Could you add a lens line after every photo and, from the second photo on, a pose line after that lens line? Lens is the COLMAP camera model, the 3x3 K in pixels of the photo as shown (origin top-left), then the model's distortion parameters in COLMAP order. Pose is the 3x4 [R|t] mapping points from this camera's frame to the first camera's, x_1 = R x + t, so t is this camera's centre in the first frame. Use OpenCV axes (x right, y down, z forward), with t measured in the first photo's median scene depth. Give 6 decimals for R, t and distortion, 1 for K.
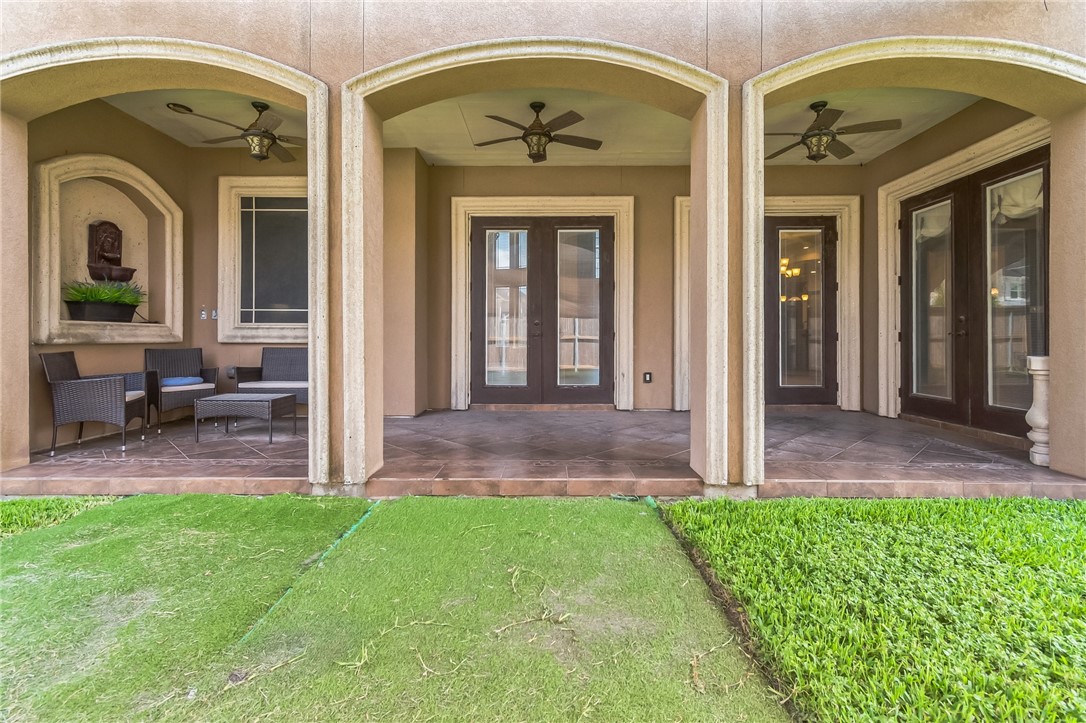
lens RADIAL K [[495.8, 0, 543.8], [0, 495.8, 341.0], [0, 0, 1]] dist [0.003093, 0.000218]
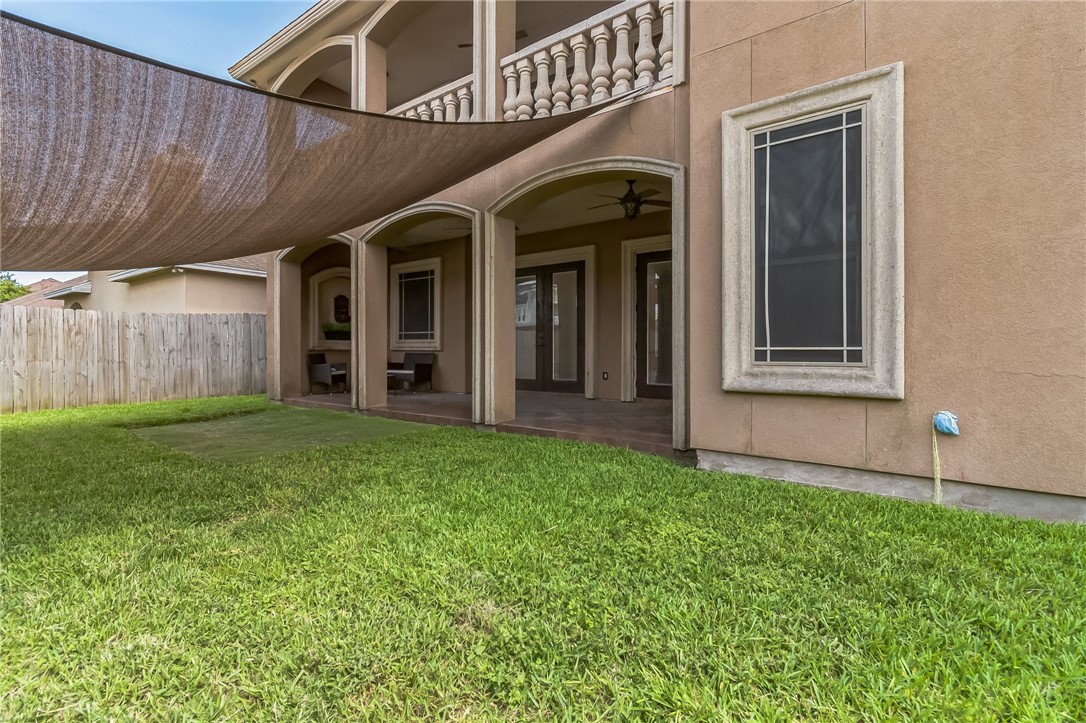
lens RADIAL K [[495.8, 0, 543.6], [0, 495.8, 356.2], [0, 0, 1]] dist [0.003093, 0.000218]
pose [[0.811551, 0.008088, -0.584225, 0.963145], [-0.003504, 0.999954, 0.008976, 0.007664], [0.584271, -0.005238, 0.811542, -0.226704]]
